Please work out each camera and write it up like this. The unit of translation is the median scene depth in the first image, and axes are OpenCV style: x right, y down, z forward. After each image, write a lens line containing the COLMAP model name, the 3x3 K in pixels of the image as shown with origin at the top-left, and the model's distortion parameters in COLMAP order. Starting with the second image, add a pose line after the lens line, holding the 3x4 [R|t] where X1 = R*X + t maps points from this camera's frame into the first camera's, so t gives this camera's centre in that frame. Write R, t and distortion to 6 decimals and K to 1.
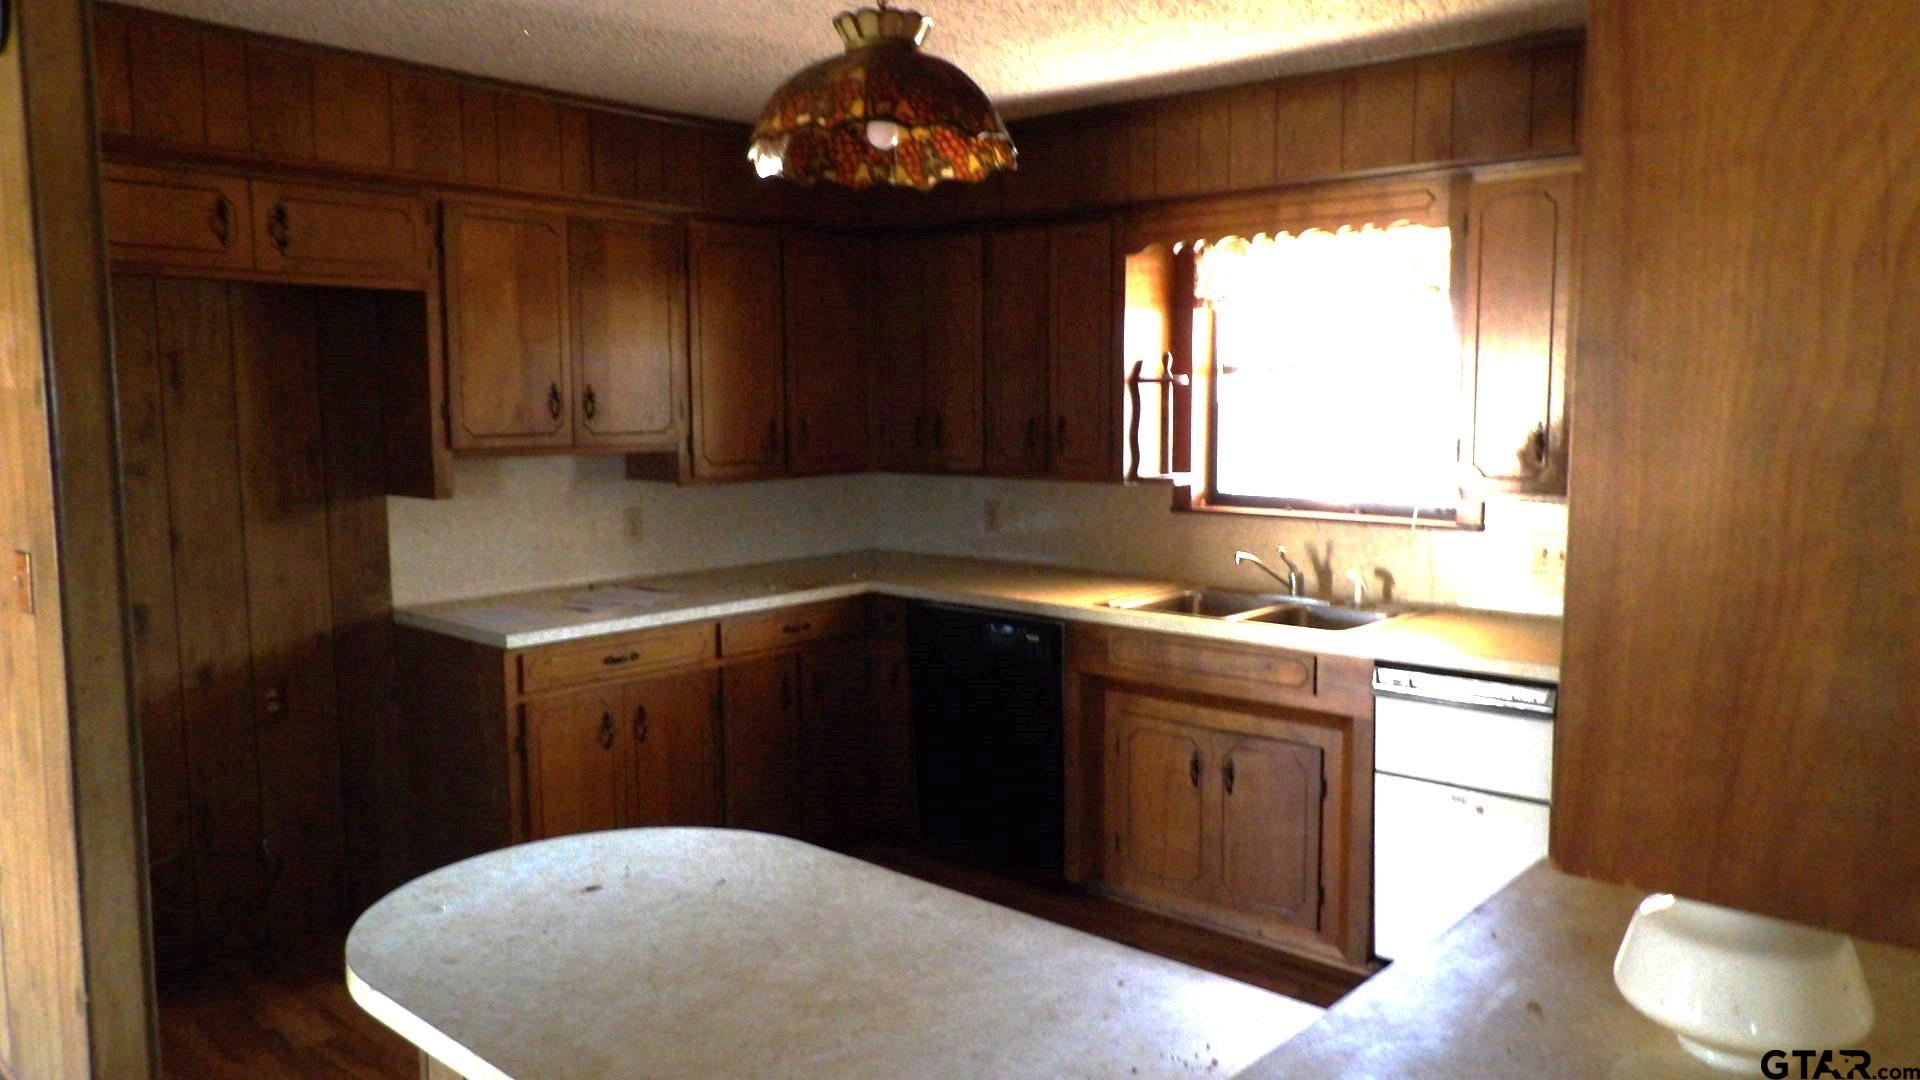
lens RADIAL K [[1355.1, 0, 960.3], [0, 1355.1, 532.4], [0, 0, 1]] dist [-0.003852, 0.012860]
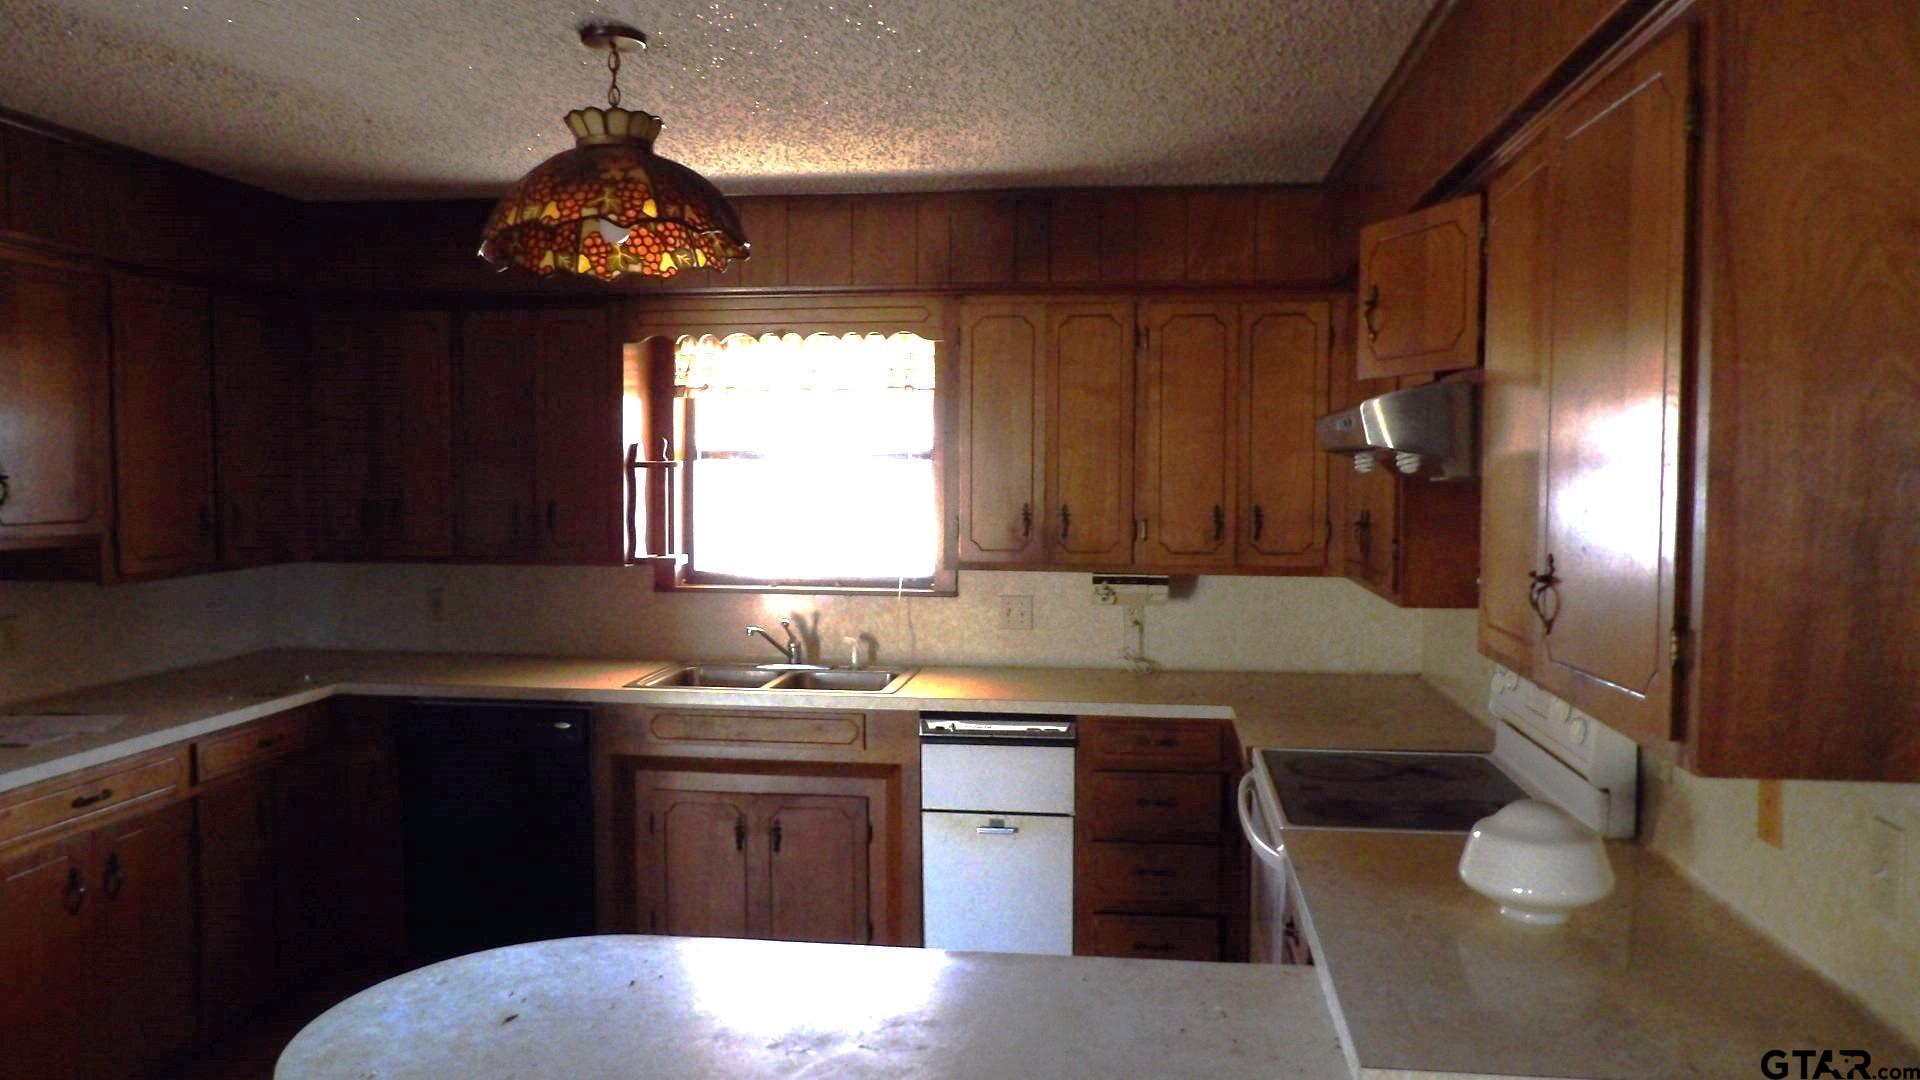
lens RADIAL K [[1355.1, 0, 949.8], [0, 1355.1, 544.7], [0, 0, 1]] dist [-0.003852, 0.012860]
pose [[0.836251, -0.024760, 0.547788, -0.259540], [0.049362, 0.998323, -0.030232, -0.009843], [-0.546121, 0.052322, 0.836071, 0.018596]]
